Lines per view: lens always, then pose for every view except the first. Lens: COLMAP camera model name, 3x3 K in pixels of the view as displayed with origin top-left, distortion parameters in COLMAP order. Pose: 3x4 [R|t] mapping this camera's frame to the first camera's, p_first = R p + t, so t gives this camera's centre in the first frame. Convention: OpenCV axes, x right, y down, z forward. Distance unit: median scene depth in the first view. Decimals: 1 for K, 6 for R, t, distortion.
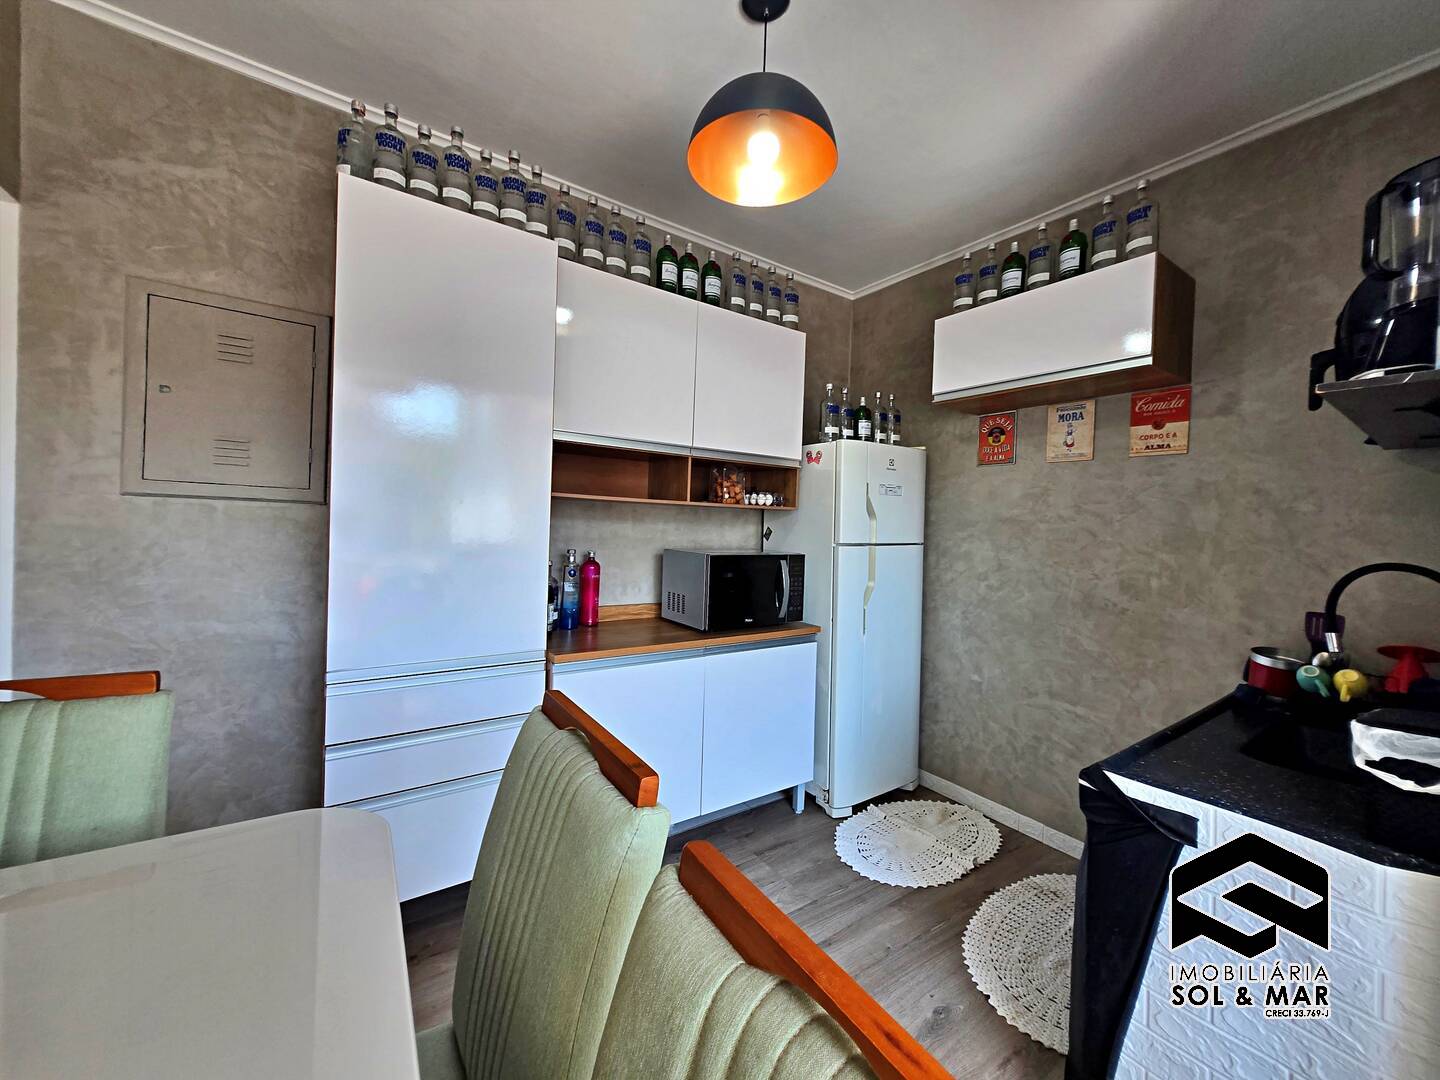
lens RADIAL K [[567.4, 0, 711.0], [0, 567.4, 533.8], [0, 0, 1]] dist [0.001314, -0.000156]
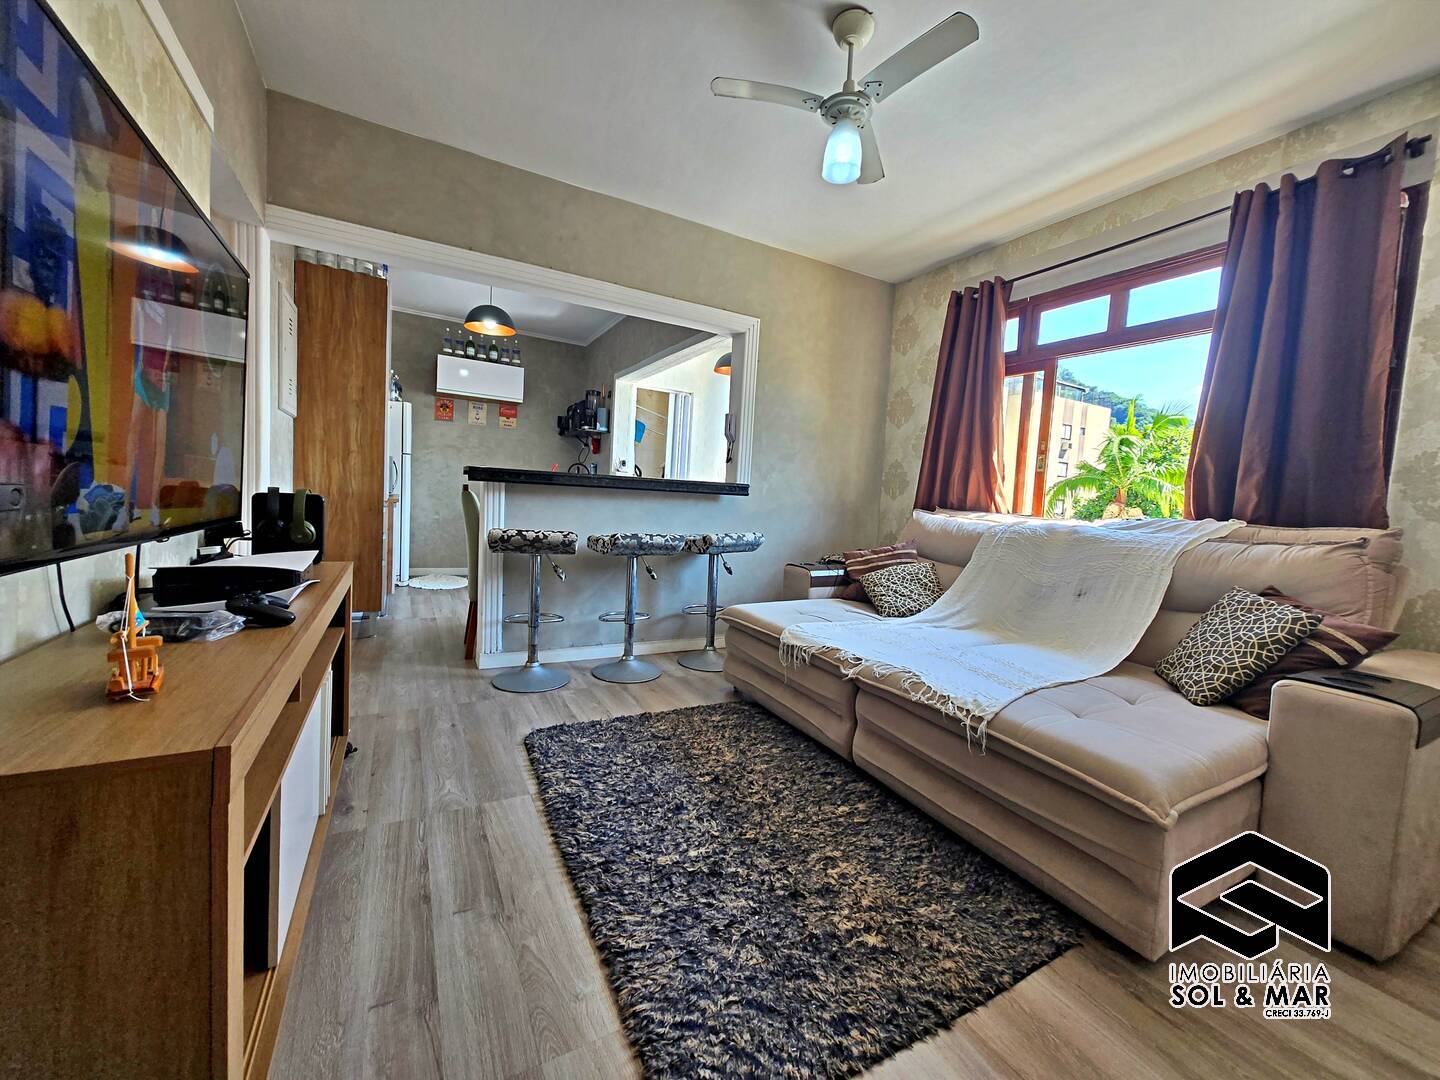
lens RADIAL K [[567.4, 0, 730.4], [0, 567.4, 532.0], [0, 0, 1]] dist [0.001314, -0.000156]
pose [[0.090417, -0.093544, 0.991501, -1.813492], [-0.036501, 0.994599, 0.097165, 0.060814], [-0.995235, -0.044976, 0.086514, -0.381265]]
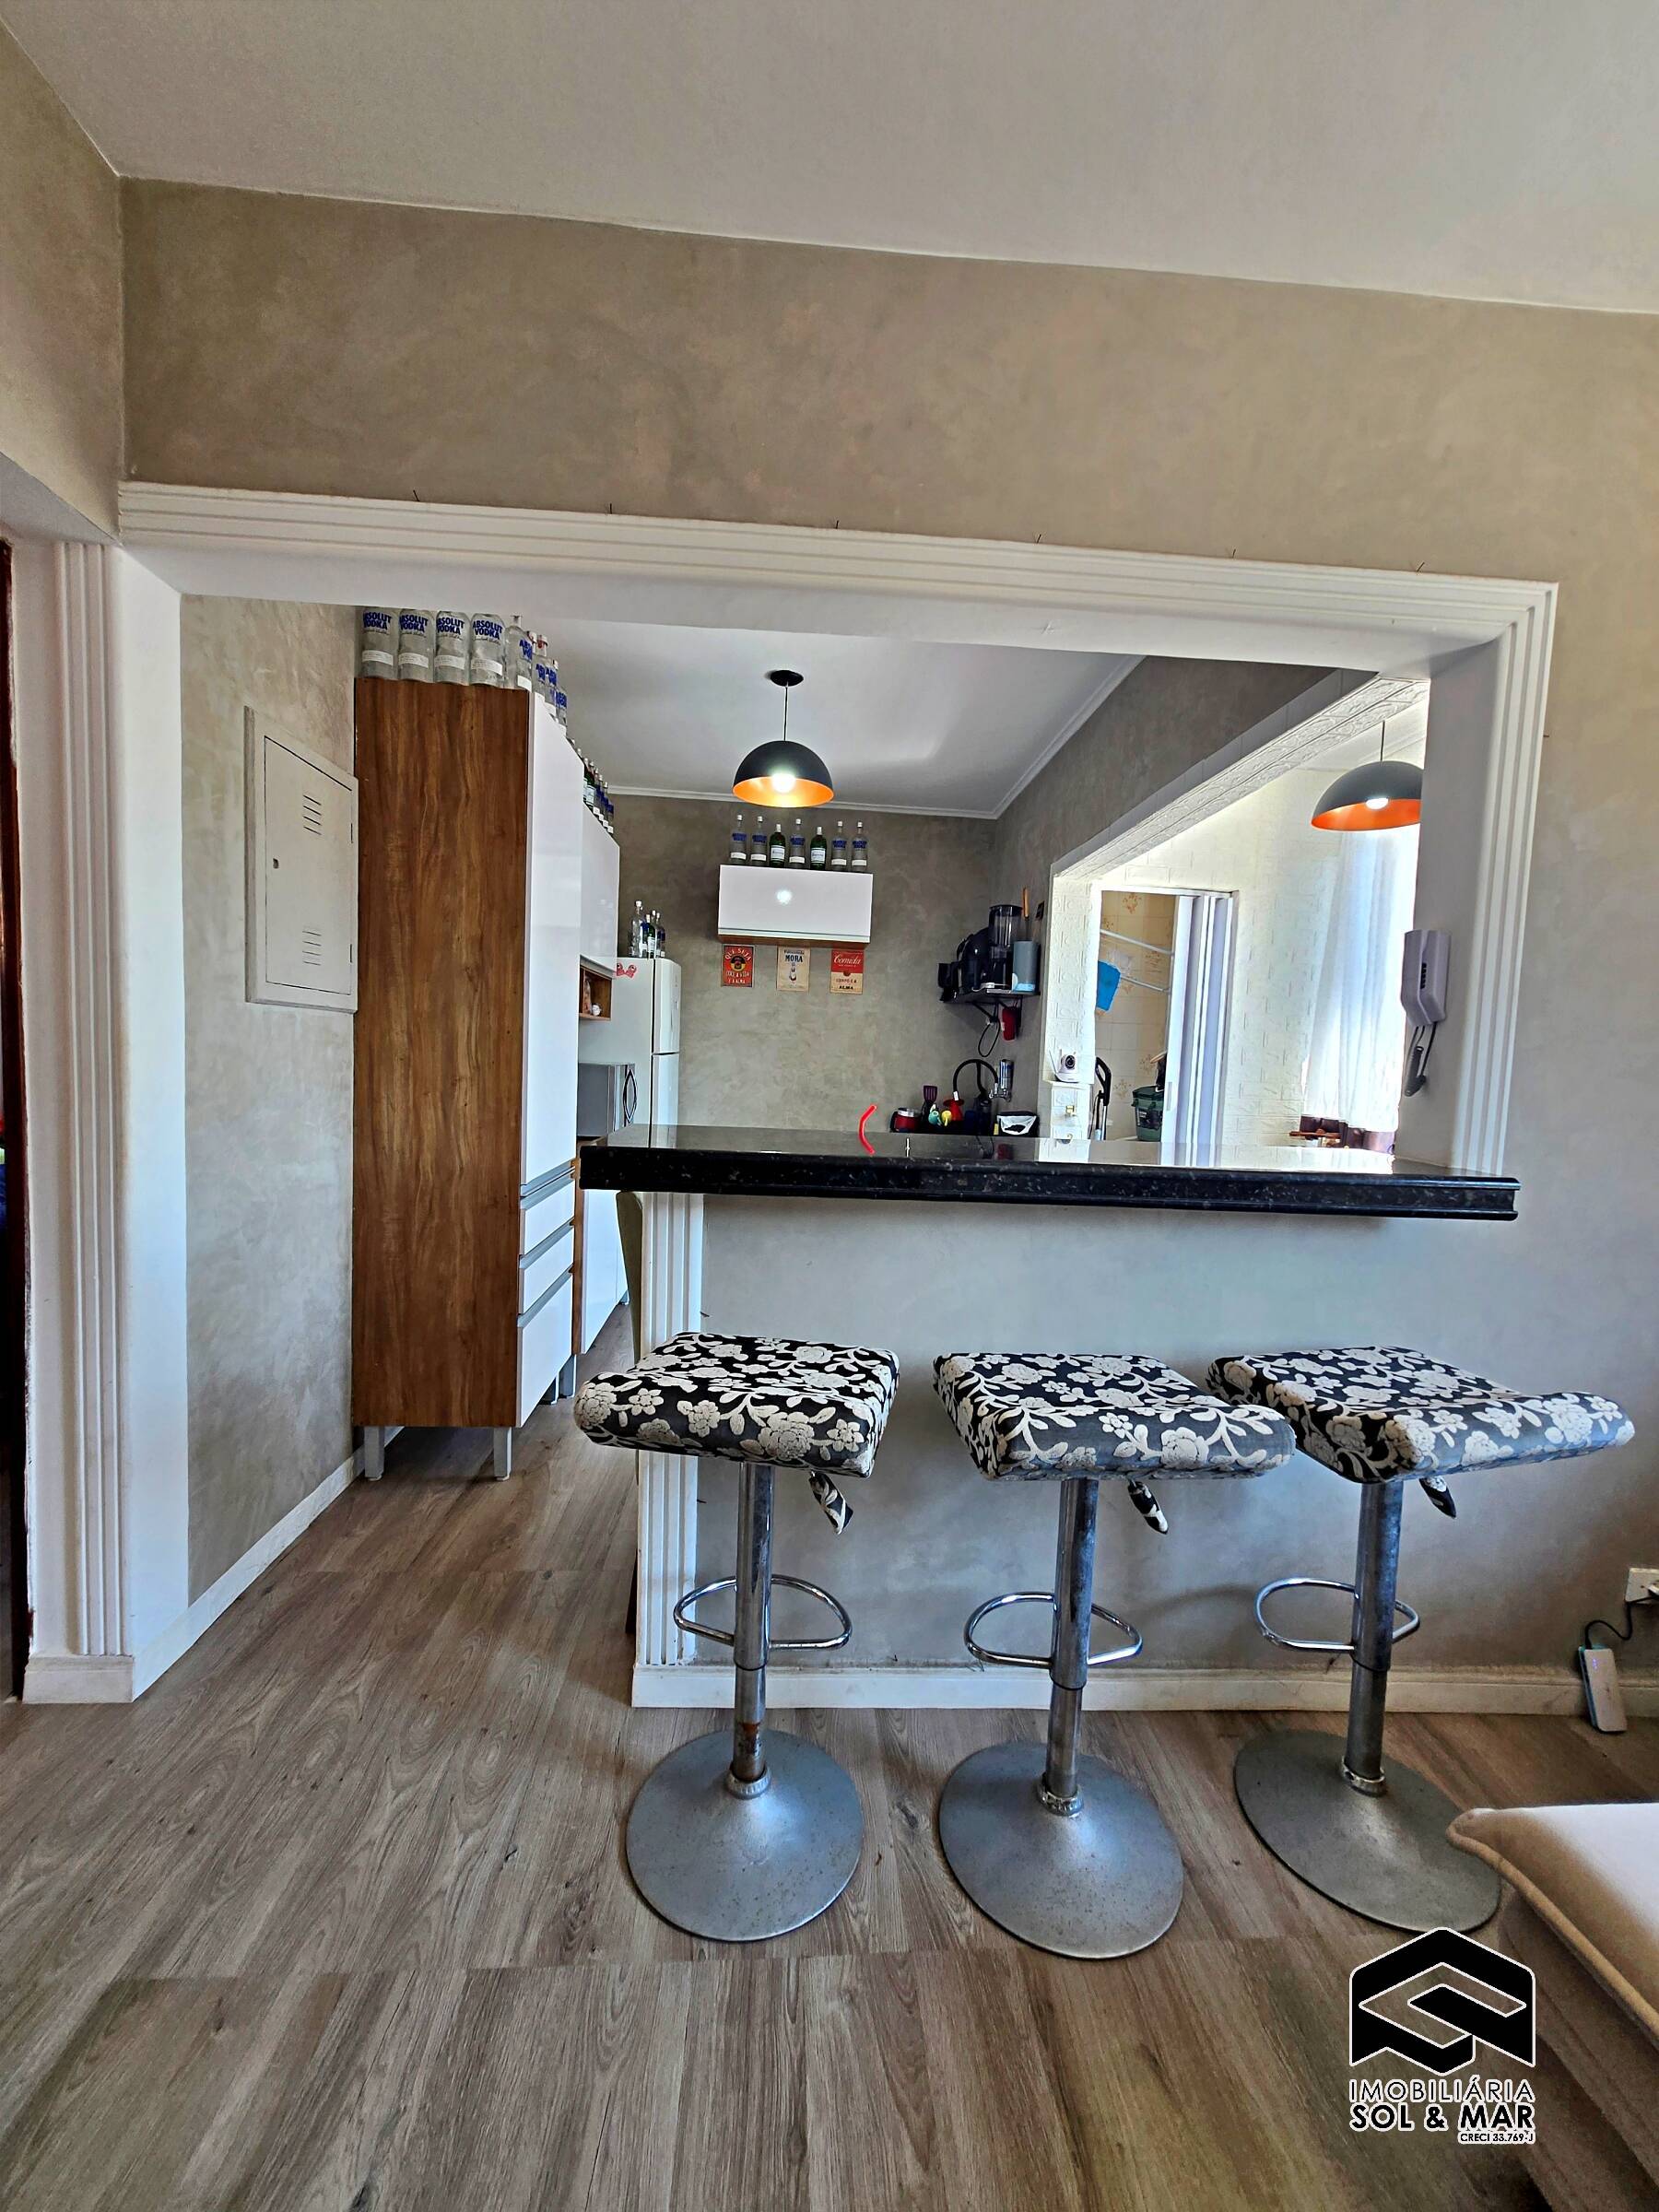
lens RADIAL K [[871.6, 0, 846.7], [0, 871.6, 1110.0], [0, 0, 1]] dist [0.001314, -0.000156]
pose [[0.509906, -0.068547, 0.857495, -1.098470], [-0.009457, 0.996313, 0.085268, -0.020971], [-0.860178, -0.051588, 0.507378, -0.193765]]
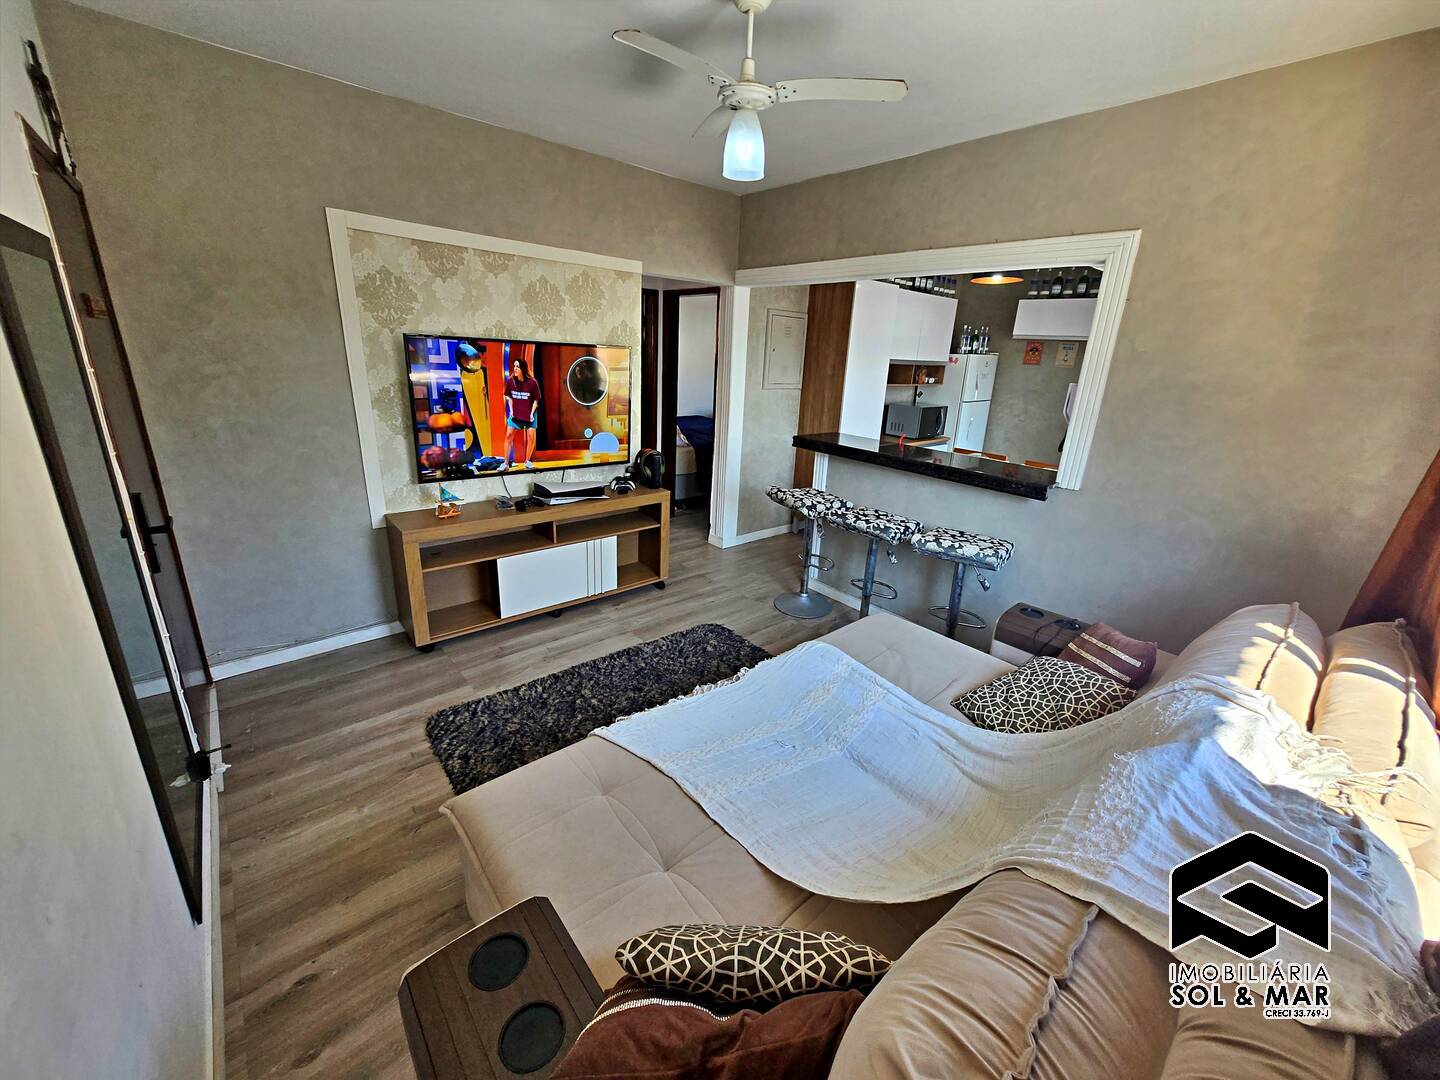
lens RADIAL K [[567.4, 0, 718.8], [0, 567.4, 527.9], [0, 0, 1]] dist [0.001314, -0.000156]
pose [[0.994665, -0.018939, 0.101402, -1.047657], [-0.011280, 0.957138, 0.289413, -0.153072], [-0.102537, -0.289013, 0.951818, -1.295656]]
